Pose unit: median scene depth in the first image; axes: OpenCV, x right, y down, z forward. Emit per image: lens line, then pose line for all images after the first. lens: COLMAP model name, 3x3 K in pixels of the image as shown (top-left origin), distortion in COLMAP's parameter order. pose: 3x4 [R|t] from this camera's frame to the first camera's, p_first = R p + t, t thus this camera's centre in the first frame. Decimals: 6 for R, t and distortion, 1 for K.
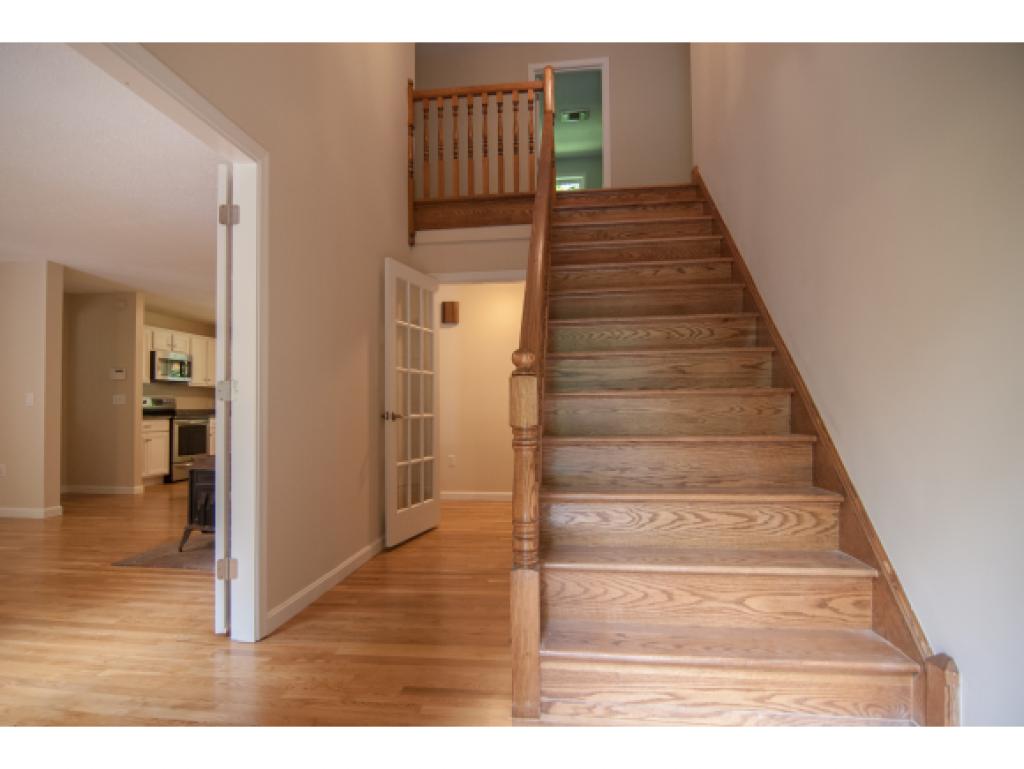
lens RADIAL K [[601.2, 0, 513.2], [0, 601.2, 400.2], [0, 0, 1]] dist [-0.002071, -0.000169]
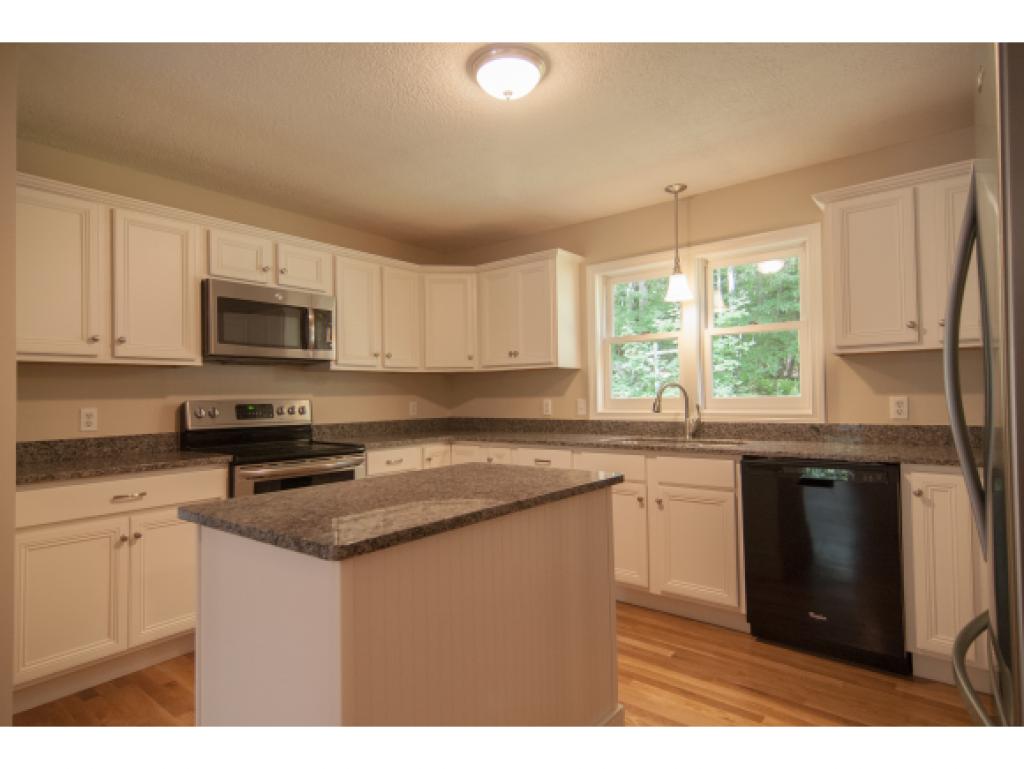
lens RADIAL K [[541.7, 0, 514.4], [0, 541.7, 391.2], [0, 0, 1]] dist [0.005099, 0.000525]
pose [[0.858737, -0.007320, -0.512364, -0.256149], [0.015866, 0.999798, 0.012307, -0.013004], [0.512170, -0.018697, 0.858680, 0.796056]]
